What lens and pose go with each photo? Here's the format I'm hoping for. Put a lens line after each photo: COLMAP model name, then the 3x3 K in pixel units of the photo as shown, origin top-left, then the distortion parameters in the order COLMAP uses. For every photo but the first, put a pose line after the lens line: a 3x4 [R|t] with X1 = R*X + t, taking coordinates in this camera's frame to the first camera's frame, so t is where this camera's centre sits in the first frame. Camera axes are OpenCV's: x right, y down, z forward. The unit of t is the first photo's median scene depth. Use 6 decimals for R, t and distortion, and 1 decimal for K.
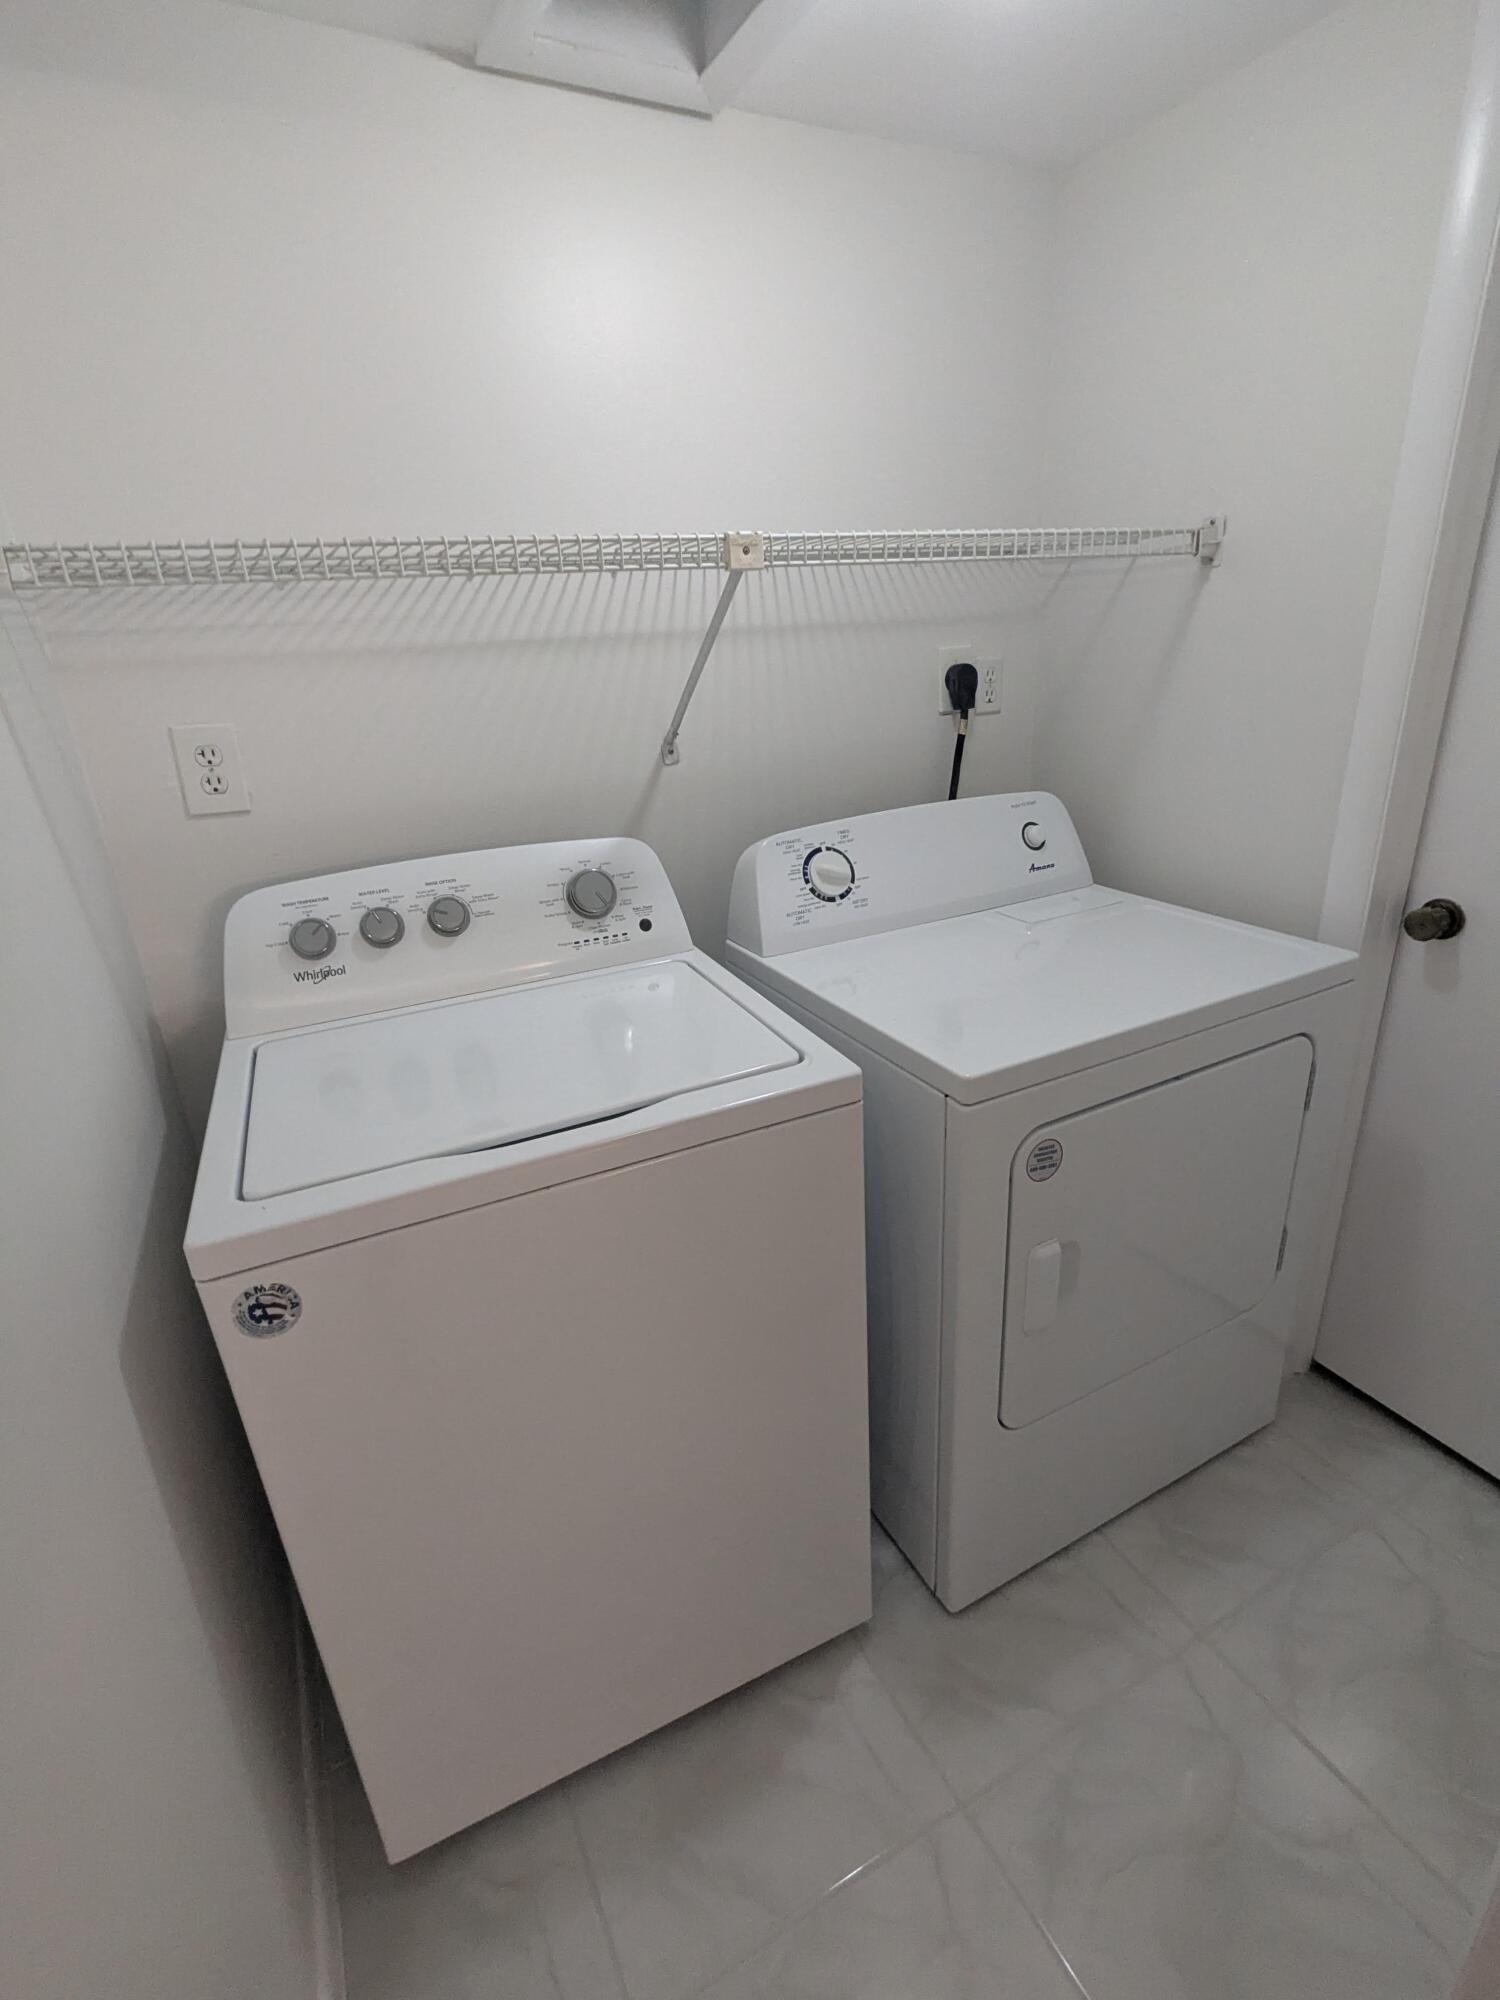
lens RADIAL K [[944.8, 0, 752.2], [0, 944.8, 996.7], [0, 0, 1]] dist [0.003630, 0.001649]
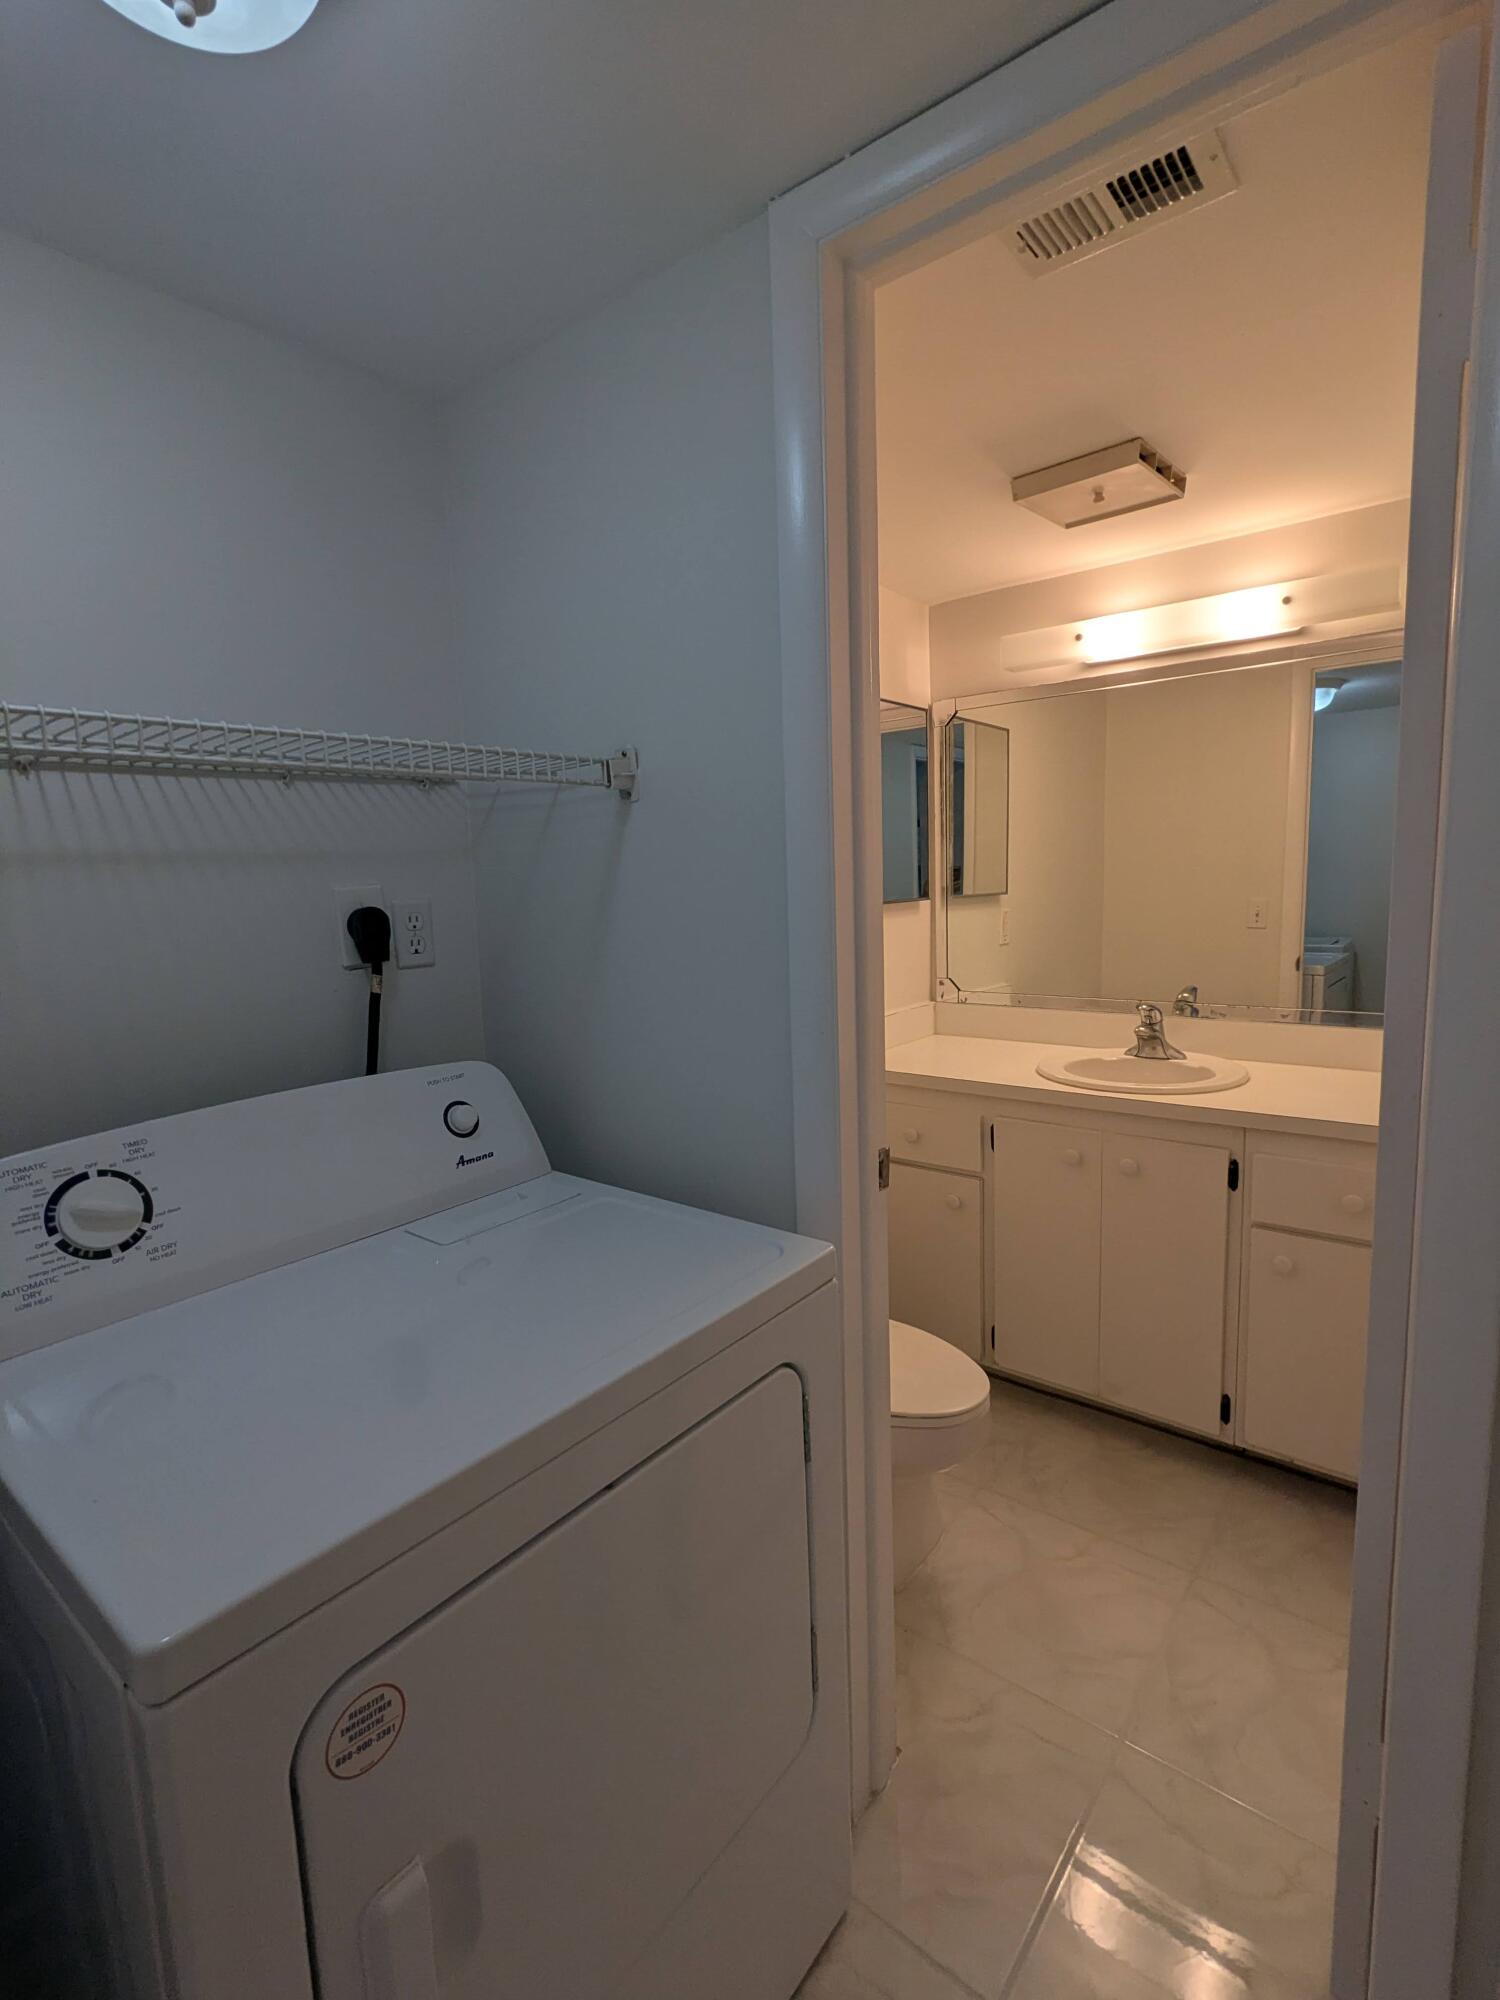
lens RADIAL K [[944.8, 0, 750.5], [0, 944.8, 1002.1], [0, 0, 1]] dist [0.003630, 0.001649]
pose [[0.917455, -0.036170, 0.396193, 0.234442], [0.134428, 0.965470, -0.223150, -0.065609], [-0.374441, 0.257990, 0.890638, 0.229774]]
